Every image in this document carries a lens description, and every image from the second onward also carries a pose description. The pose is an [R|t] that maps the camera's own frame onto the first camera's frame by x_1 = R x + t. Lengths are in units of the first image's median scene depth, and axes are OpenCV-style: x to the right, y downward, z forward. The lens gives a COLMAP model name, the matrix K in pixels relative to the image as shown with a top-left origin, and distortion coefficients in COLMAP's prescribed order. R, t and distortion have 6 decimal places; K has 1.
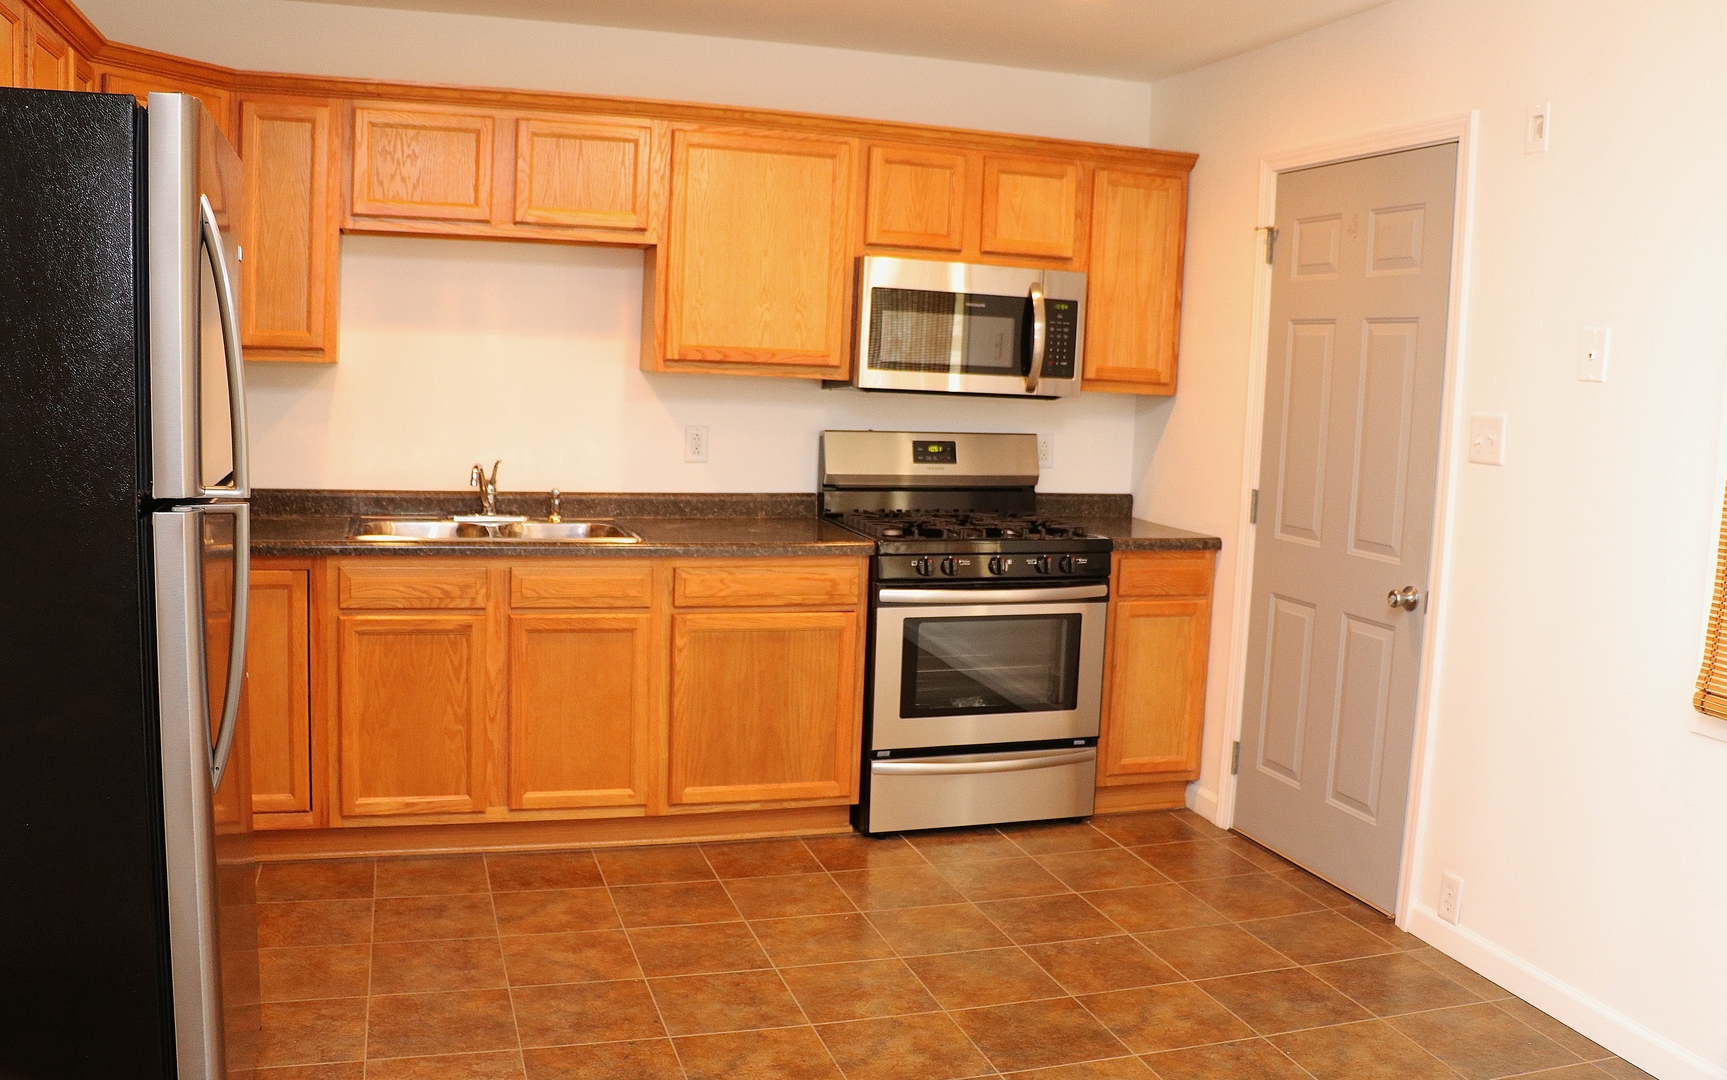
lens RADIAL K [[1490.3, 0, 865.6], [0, 1490.3, 529.6], [0, 0, 1]] dist [-0.159166, 0.033151]
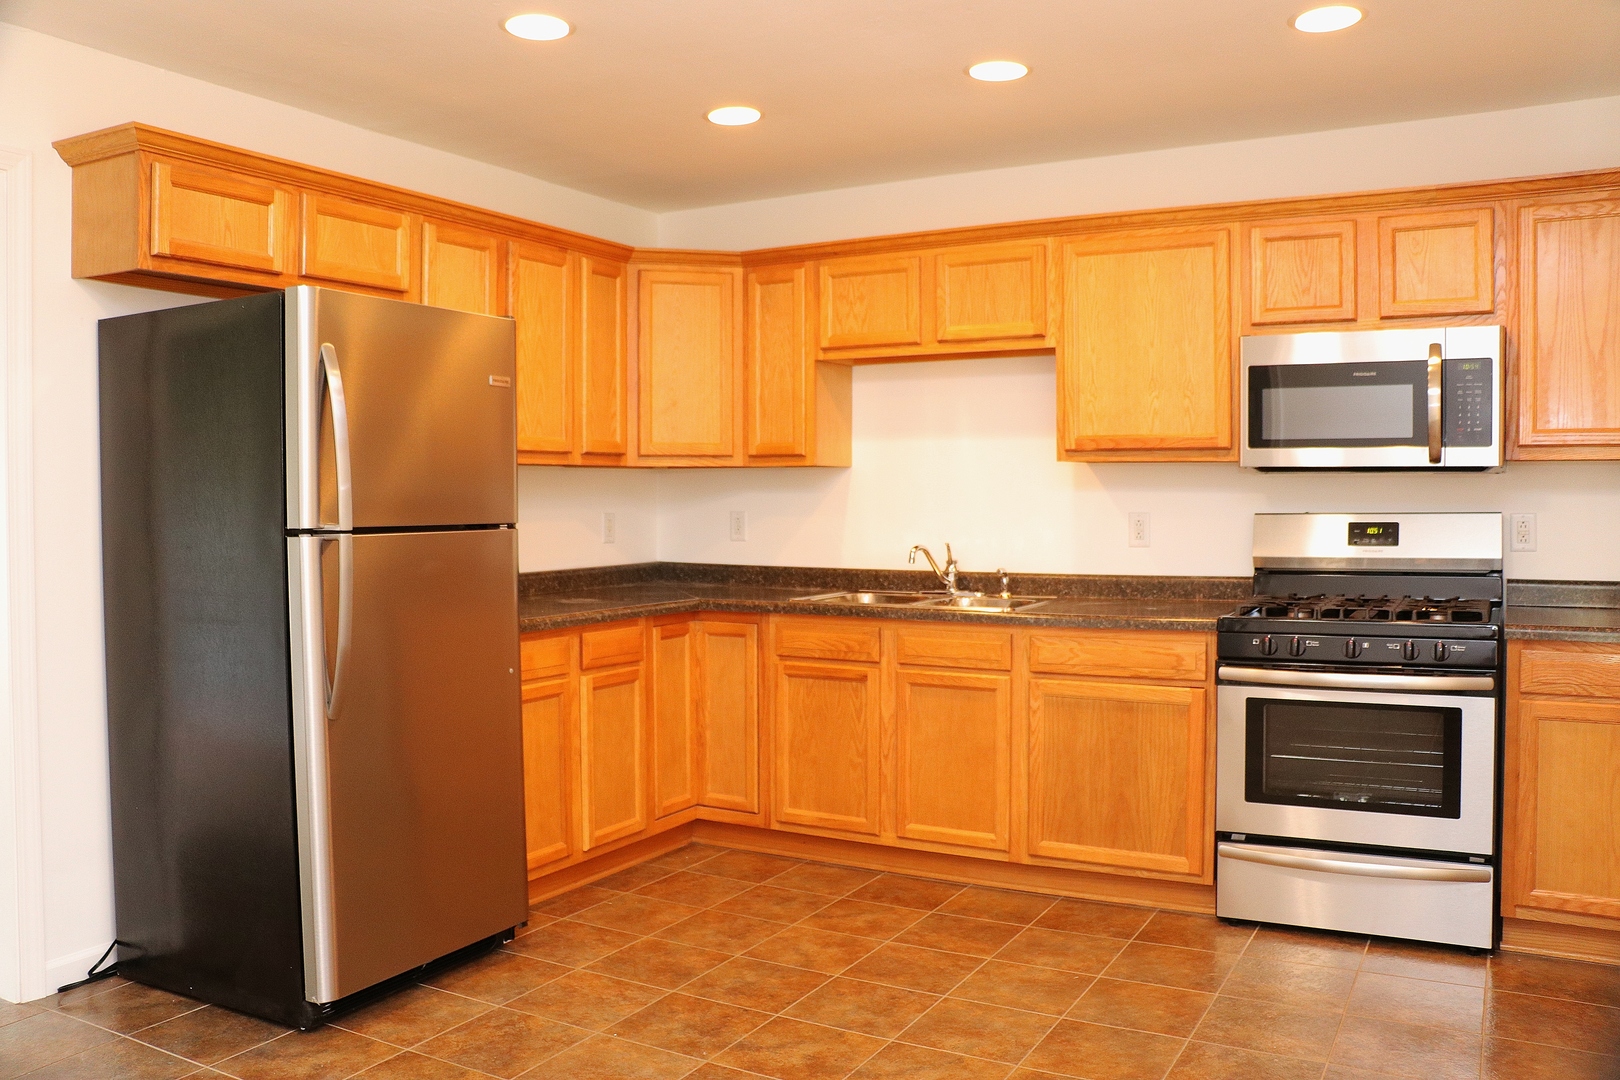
lens RADIAL K [[1343.0, 0, 803.5], [0, 1343.0, 533.7], [0, 0, 1]] dist [-0.164944, 0.122185]
pose [[0.673785, -0.021399, -0.738617, 0.474212], [-0.049632, 0.996013, -0.074131, 0.031062], [0.737259, 0.086607, 0.670036, 0.201471]]
